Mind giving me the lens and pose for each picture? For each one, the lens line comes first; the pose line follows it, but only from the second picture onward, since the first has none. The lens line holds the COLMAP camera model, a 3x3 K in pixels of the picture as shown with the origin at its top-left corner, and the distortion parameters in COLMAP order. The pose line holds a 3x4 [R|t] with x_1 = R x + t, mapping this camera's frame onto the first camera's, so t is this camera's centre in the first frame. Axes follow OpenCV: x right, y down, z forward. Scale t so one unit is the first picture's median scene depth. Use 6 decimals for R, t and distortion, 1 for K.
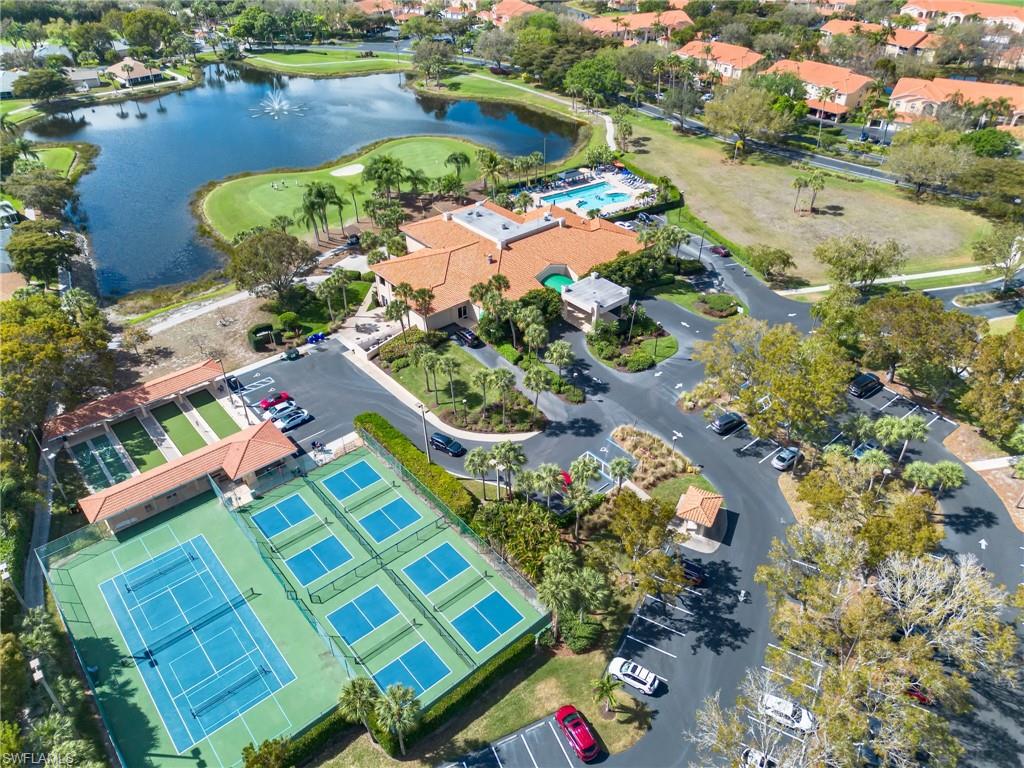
lens RADIAL K [[719.3, 0, 512.0], [0, 719.3, 384.0], [0, 0, 1]] dist [0.040875, -0.000167]
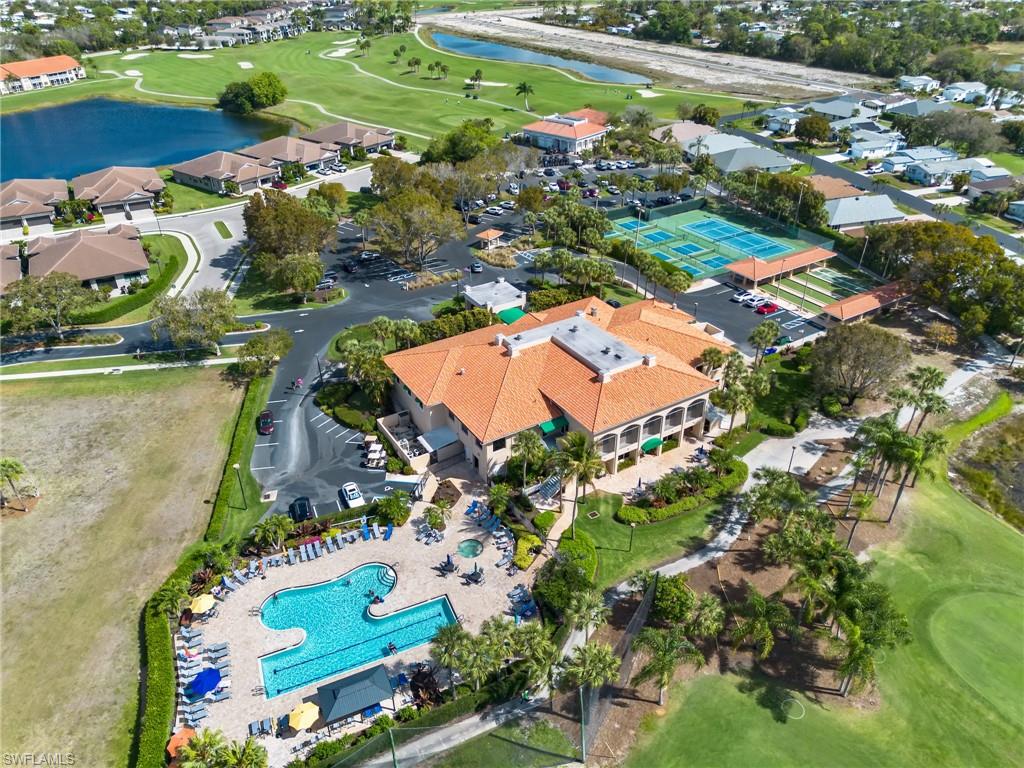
lens RADIAL K [[727.0, 0, 514.7], [0, 727.0, 379.2], [0, 0, 1]] dist [0.073105, -0.072500]
pose [[-0.989637, -0.055471, 0.132442, -0.037549], [0.100497, 0.391225, 0.914792, -0.644650], [-0.102559, 0.918622, -0.381596, 0.929822]]
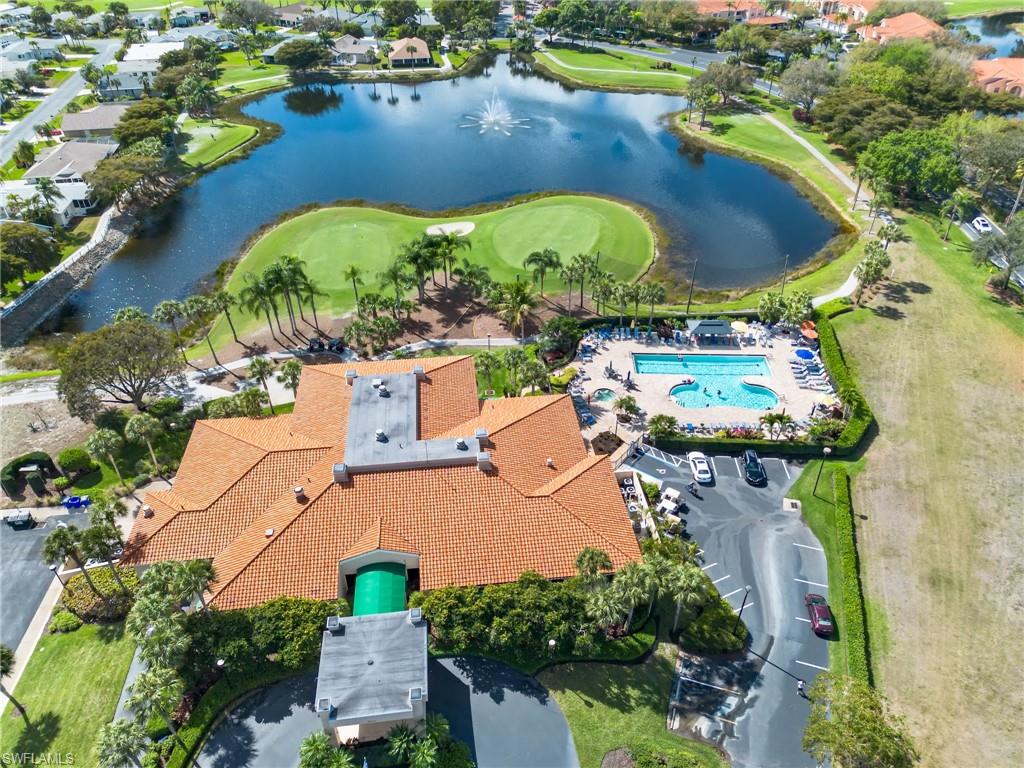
lens RADIAL K [[727.0, 0, 514.7], [0, 727.0, 379.2], [0, 0, 1]] dist [0.073105, -0.072500]
pose [[0.833726, 0.333063, -0.440420, 0.216952], [-0.326412, 0.940600, 0.093415, -0.238236], [0.445372, 0.065876, 0.892919, 0.354592]]
